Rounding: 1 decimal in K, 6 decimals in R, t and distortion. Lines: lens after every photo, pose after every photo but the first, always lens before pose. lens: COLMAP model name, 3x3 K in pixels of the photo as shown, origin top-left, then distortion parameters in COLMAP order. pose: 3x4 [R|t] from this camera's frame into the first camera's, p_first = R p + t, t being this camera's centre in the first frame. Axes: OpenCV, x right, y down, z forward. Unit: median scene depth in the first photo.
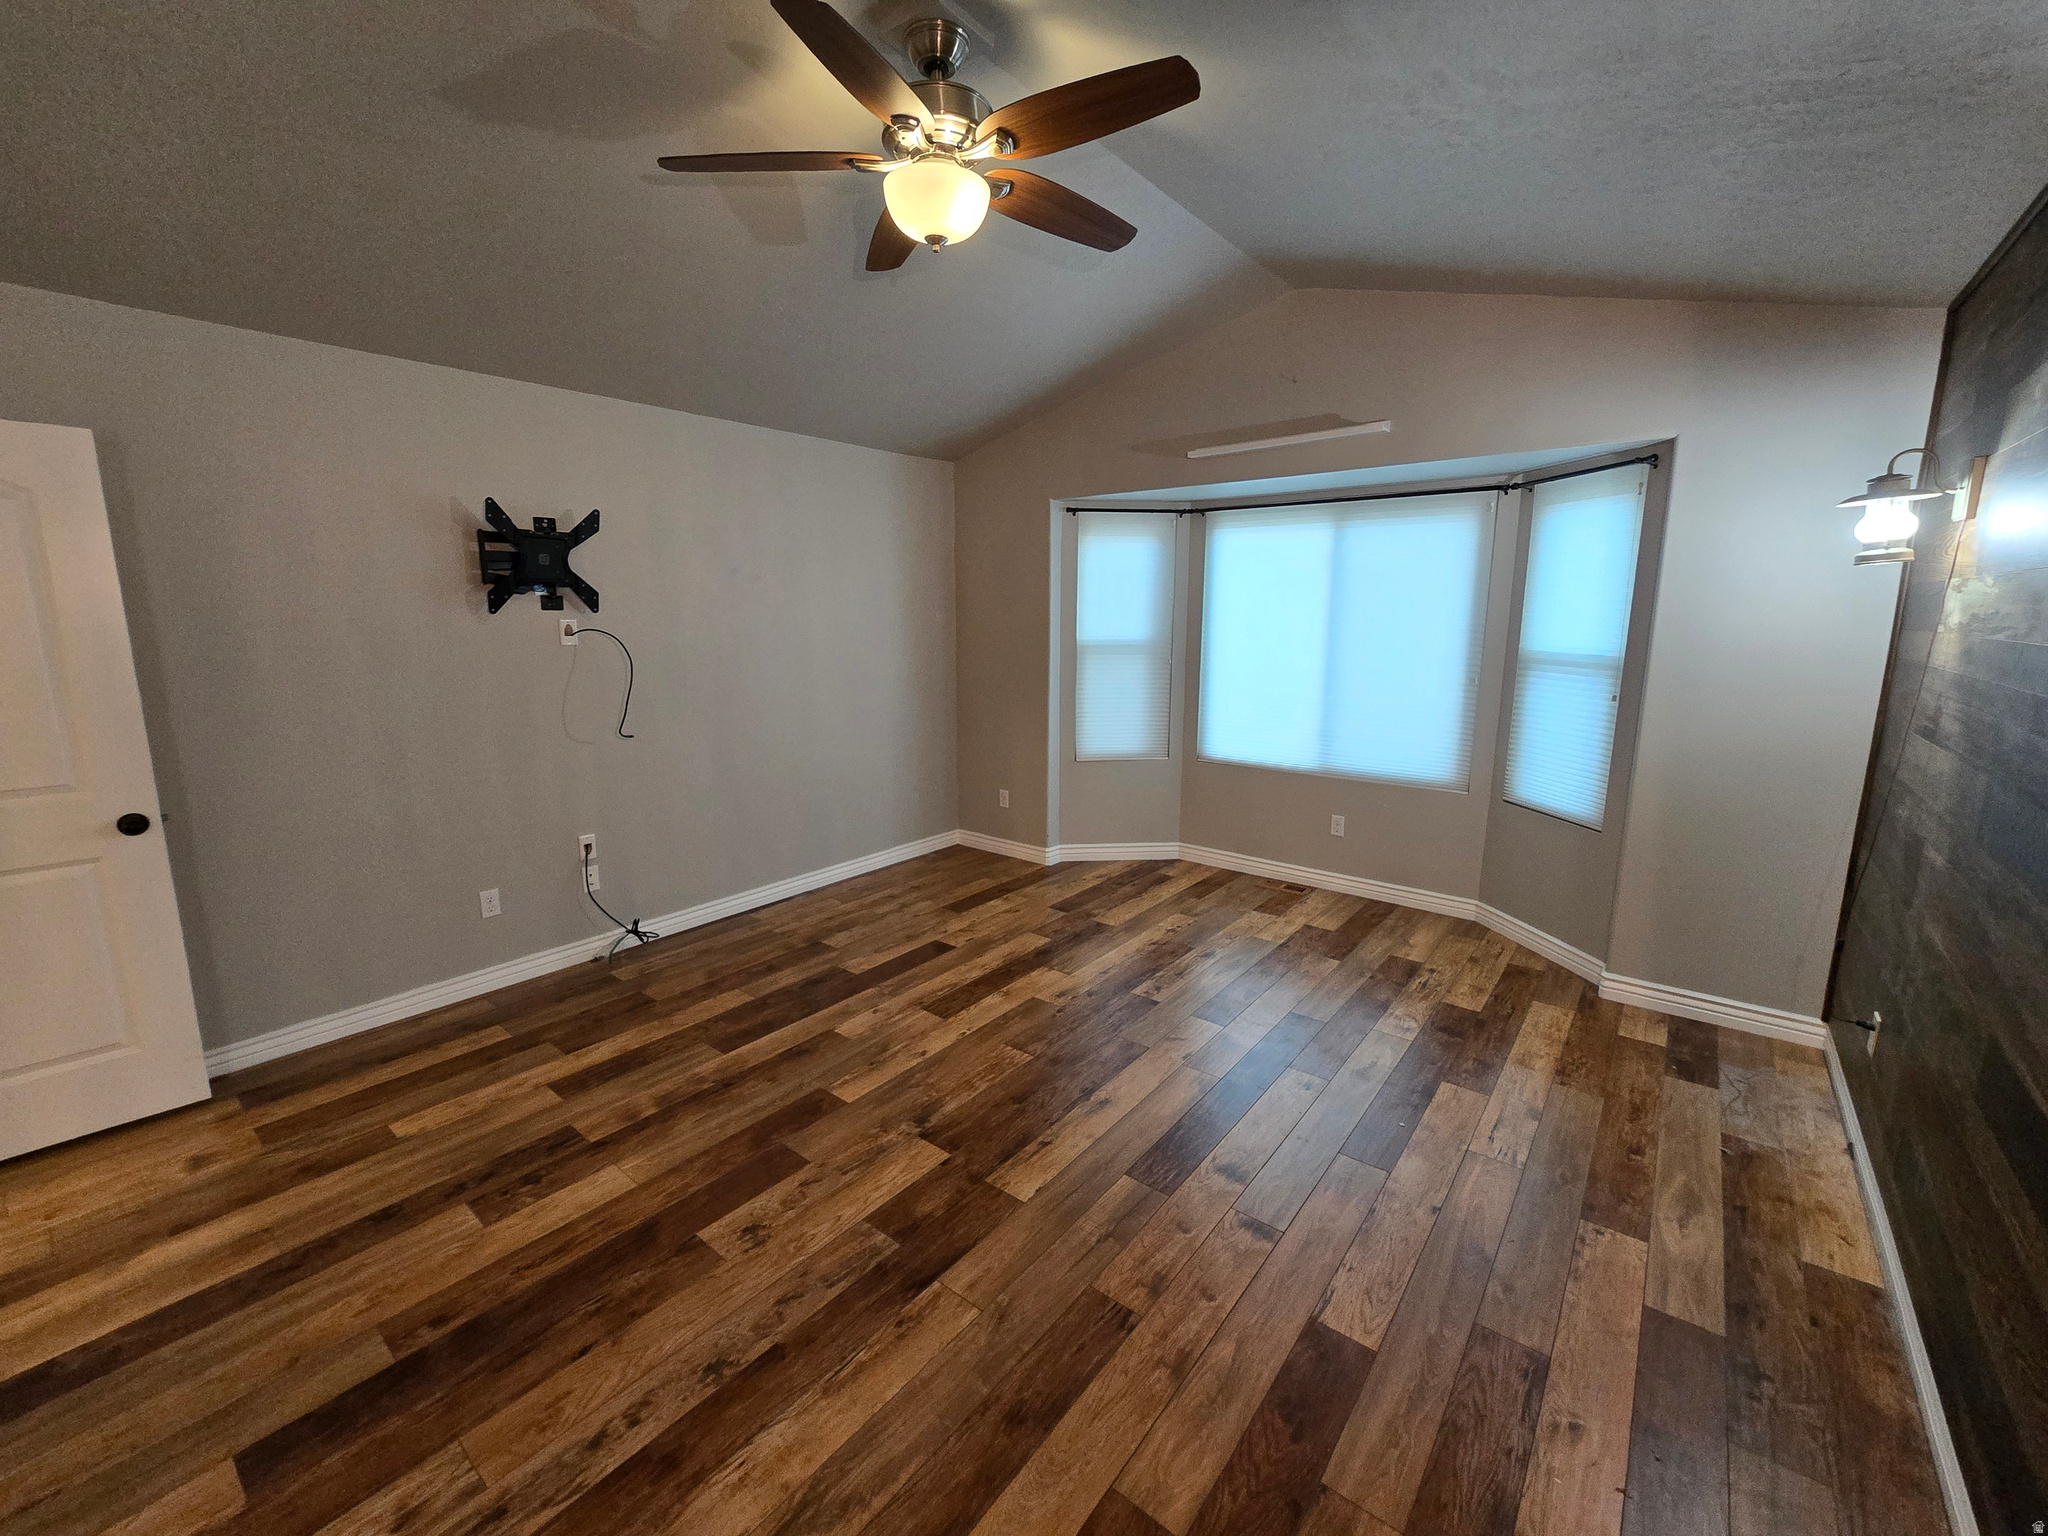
lens RADIAL K [[837.0, 0, 1013.6], [0, 837.0, 757.5], [0, 0, 1]] dist [-0.001960, 0.000012]
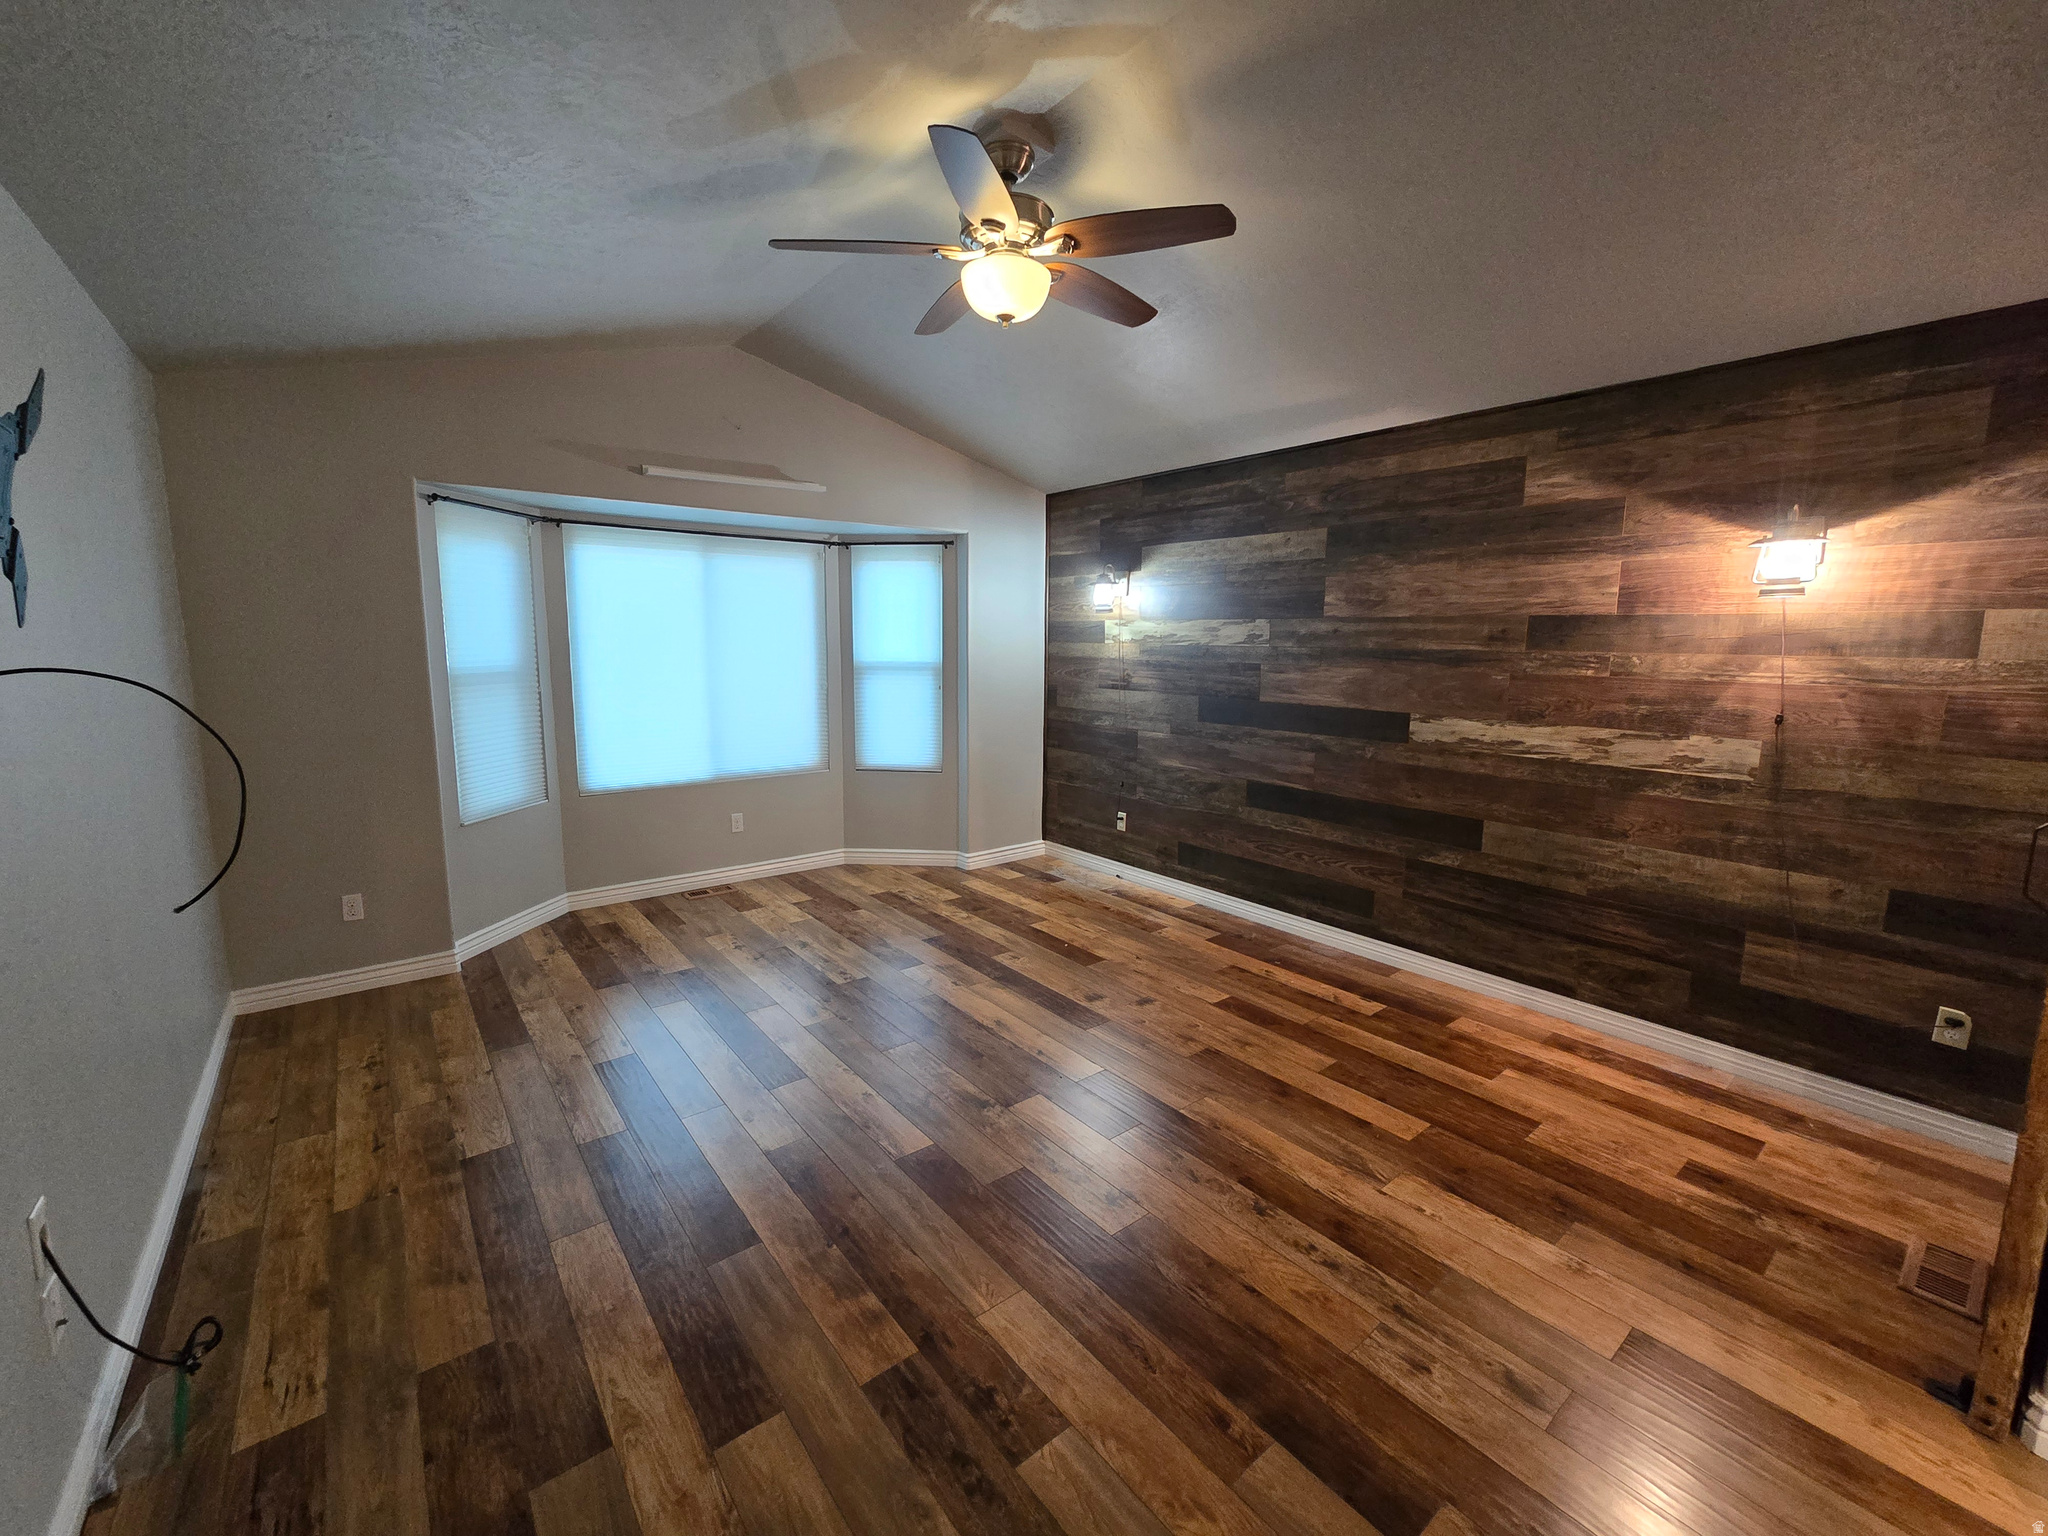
lens RADIAL K [[837.0, 0, 1013.6], [0, 837.0, 757.5], [0, 0, 1]] dist [-0.001960, 0.000012]
pose [[0.218500, -0.137124, 0.966155, -0.859594], [0.162658, 0.981345, 0.102494, -0.084481], [-0.962185, 0.134757, 0.236728, 0.518897]]
